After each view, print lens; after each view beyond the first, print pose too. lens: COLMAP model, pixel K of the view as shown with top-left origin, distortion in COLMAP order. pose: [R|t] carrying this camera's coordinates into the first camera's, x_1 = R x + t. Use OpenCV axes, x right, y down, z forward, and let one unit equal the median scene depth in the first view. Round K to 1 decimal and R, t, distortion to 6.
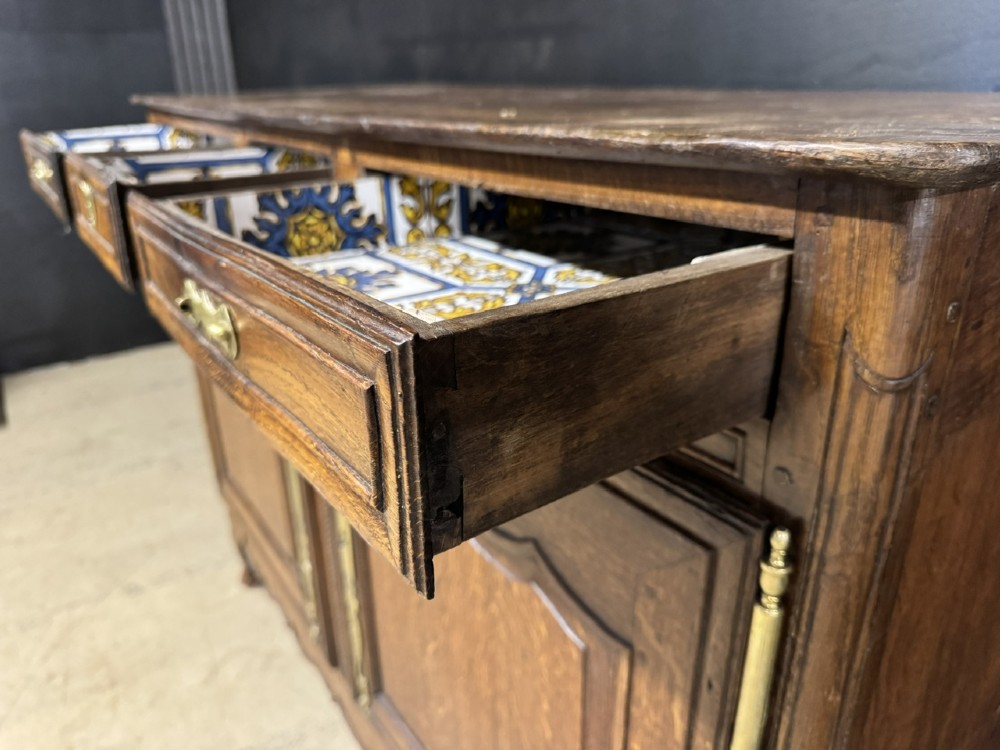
lens RADIAL K [[737.4, 0, 499.2], [0, 737.4, 379.4], [0, 0, 1]] dist [0.042884, -0.092419]
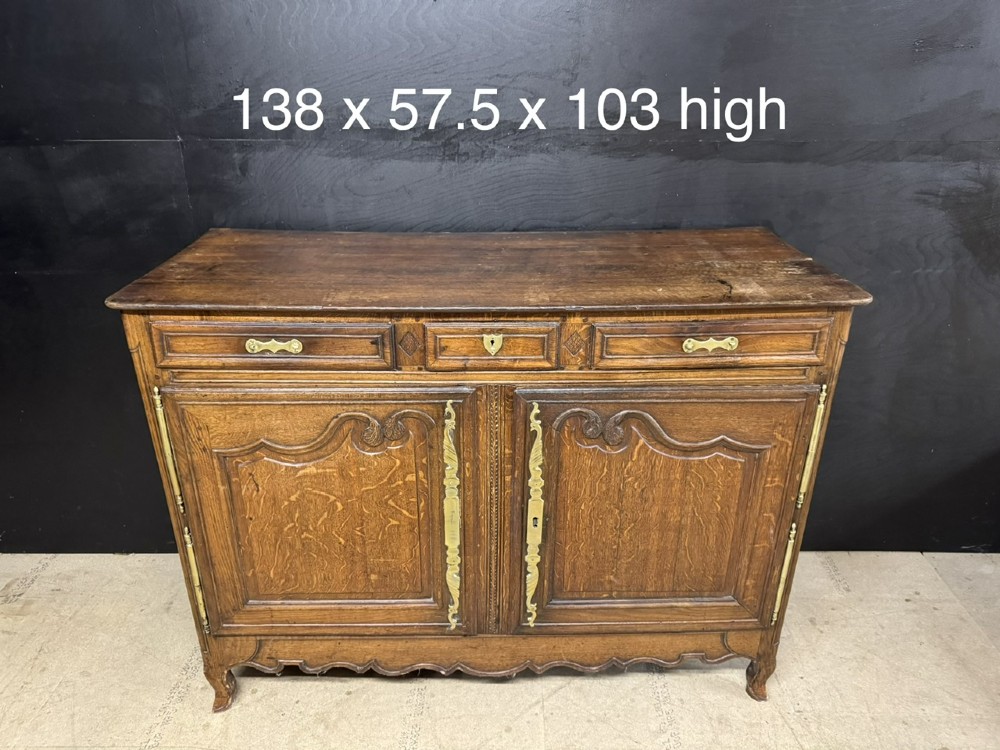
lens RADIAL K [[709.1, 0, 498.6], [0, 709.1, 380.6], [0, 0, 1]] dist [0.128542, -0.212731]
pose [[0.551111, -0.326901, 0.767732, -3.580015], [0.308205, 0.934751, 0.176776, -1.054734], [-0.775427, 0.139196, 0.615904, -0.054849]]
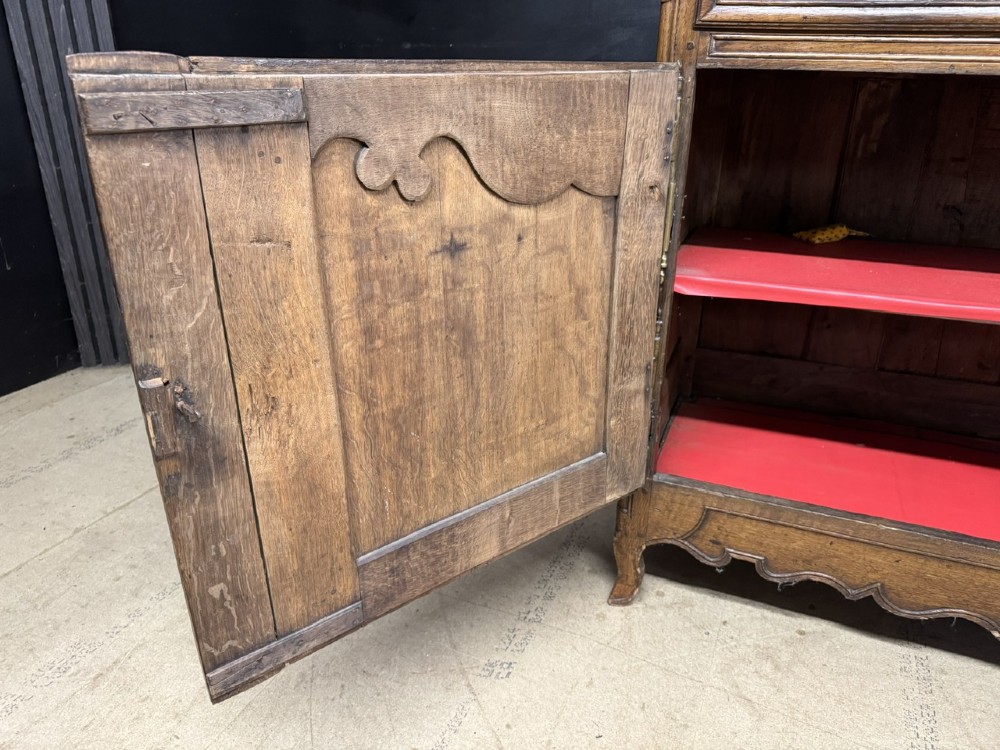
lens RADIAL K [[737.4, 0, 499.2], [0, 737.4, 379.4], [0, 0, 1]] dist [0.042884, -0.092419]
pose [[0.829003, -0.187374, 0.526920, -3.785478], [0.186381, 0.980904, 0.055579, -0.076519], [-0.527272, 0.052133, 0.848096, 1.892583]]
